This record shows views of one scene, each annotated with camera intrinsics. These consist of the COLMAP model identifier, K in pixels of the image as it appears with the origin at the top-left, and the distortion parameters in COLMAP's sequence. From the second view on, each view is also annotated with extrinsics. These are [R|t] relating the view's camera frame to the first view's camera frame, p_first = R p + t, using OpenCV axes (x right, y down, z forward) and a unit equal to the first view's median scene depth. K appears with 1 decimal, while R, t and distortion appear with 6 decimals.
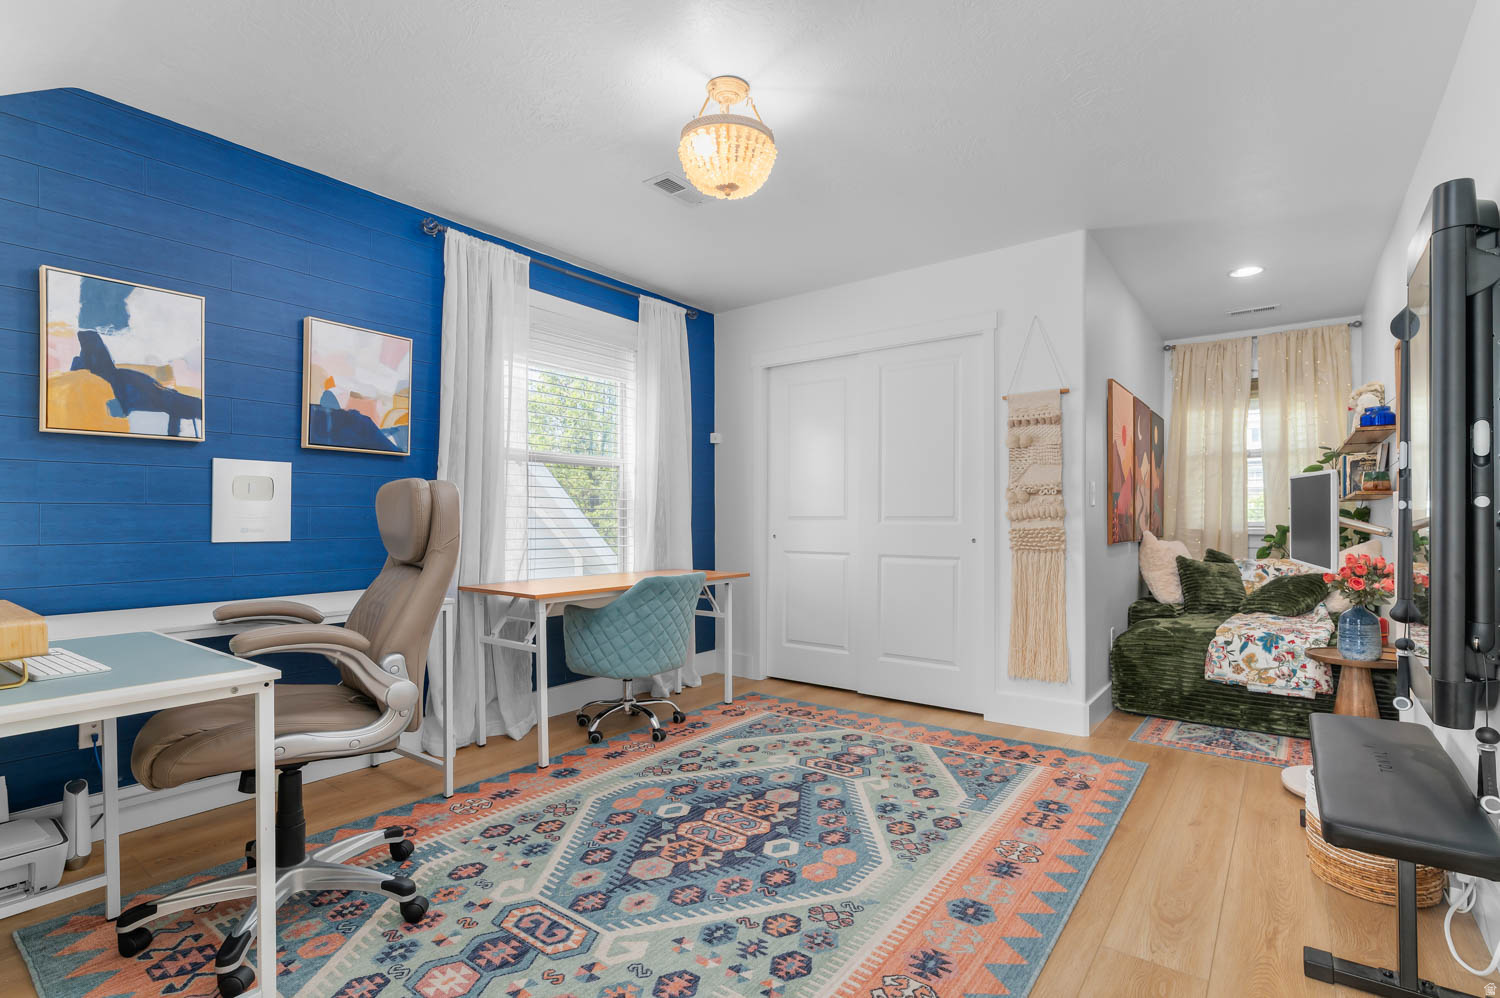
lens RADIAL K [[716.5, 0, 752.5], [0, 716.5, 535.4], [0, 0, 1]] dist [0.000946, -0.000008]
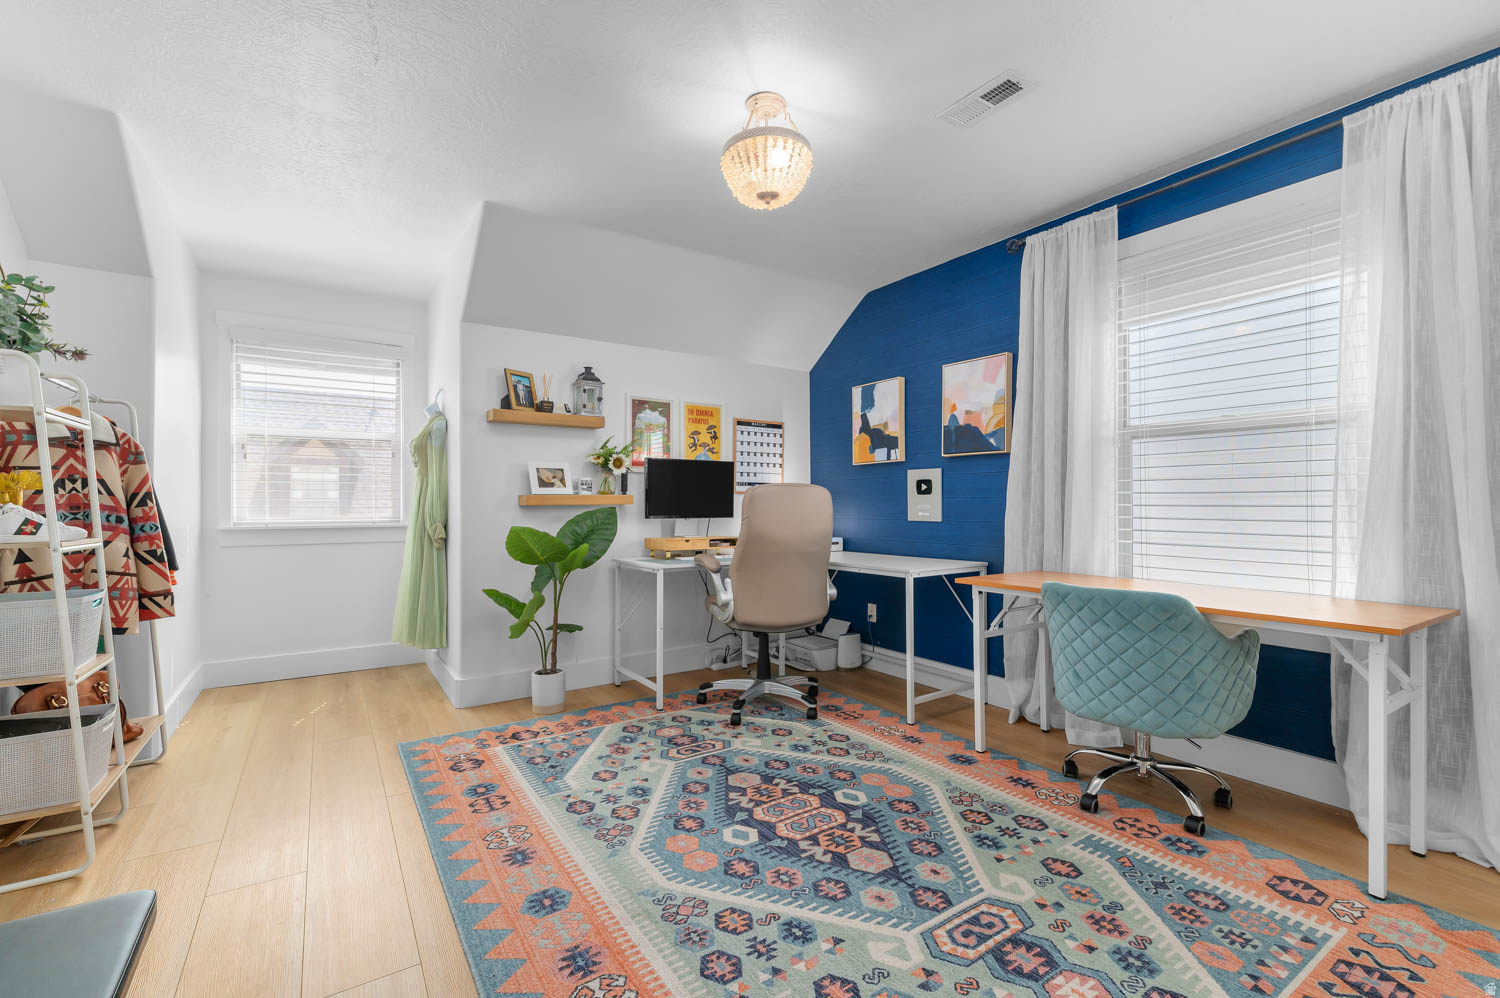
lens RADIAL K [[641.4, 0, 754.7], [0, 641.4, 515.7], [0, 0, 1]] dist [0.002579, 0.000516]
pose [[-0.329061, 0.015704, -0.944178, 0.810109], [-0.020168, 0.999517, 0.023653, -0.030874], [0.944093, 0.026826, -0.328585, 1.203952]]
